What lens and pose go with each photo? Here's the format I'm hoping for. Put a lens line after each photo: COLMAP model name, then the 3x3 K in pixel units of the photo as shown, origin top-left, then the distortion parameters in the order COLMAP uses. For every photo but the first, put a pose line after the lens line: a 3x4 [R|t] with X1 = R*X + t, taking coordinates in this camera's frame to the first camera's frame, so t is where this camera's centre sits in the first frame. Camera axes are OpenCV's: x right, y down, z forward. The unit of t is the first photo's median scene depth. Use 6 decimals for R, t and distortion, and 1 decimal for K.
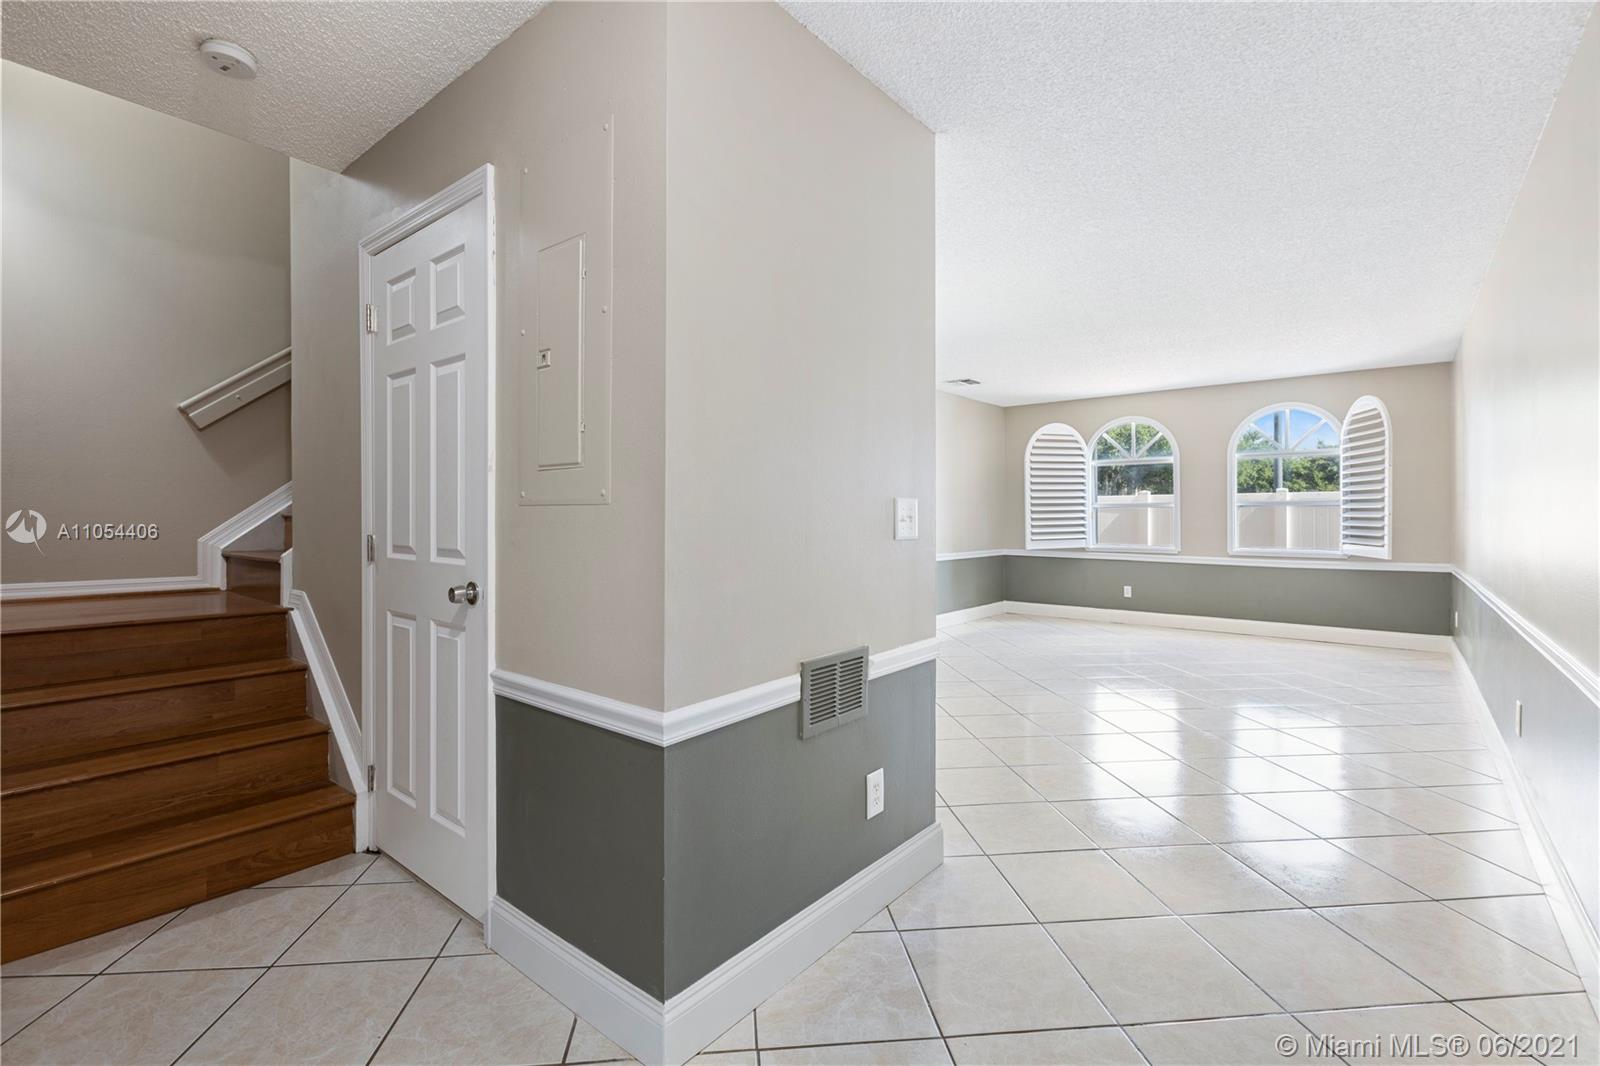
lens RADIAL K [[734.2, 0, 808.7], [0, 734.2, 527.9], [0, 0, 1]] dist [-0.002060, -0.000340]
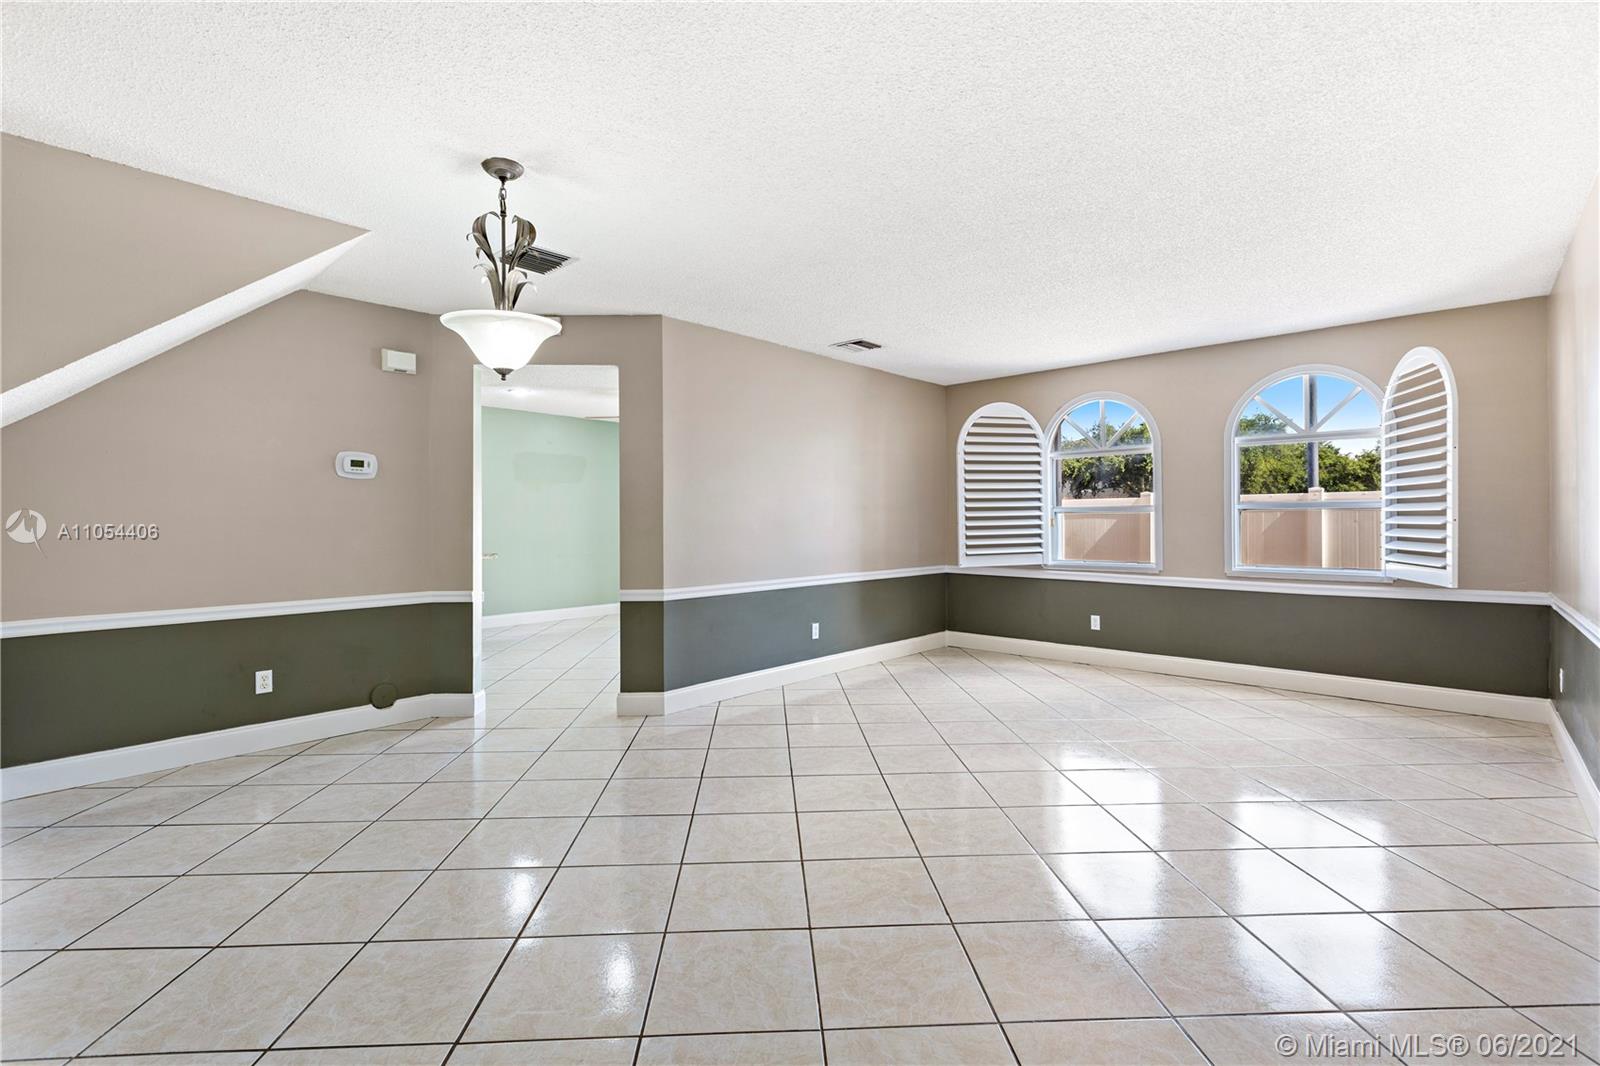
lens RADIAL K [[734.2, 0, 808.7], [0, 734.2, 527.9], [0, 0, 1]] dist [-0.002060, -0.000340]
pose [[0.998709, -0.003892, -0.050643, 0.185092], [0.003559, 0.999972, -0.006647, -0.007507], [0.050667, 0.006458, 0.998695, 0.235723]]
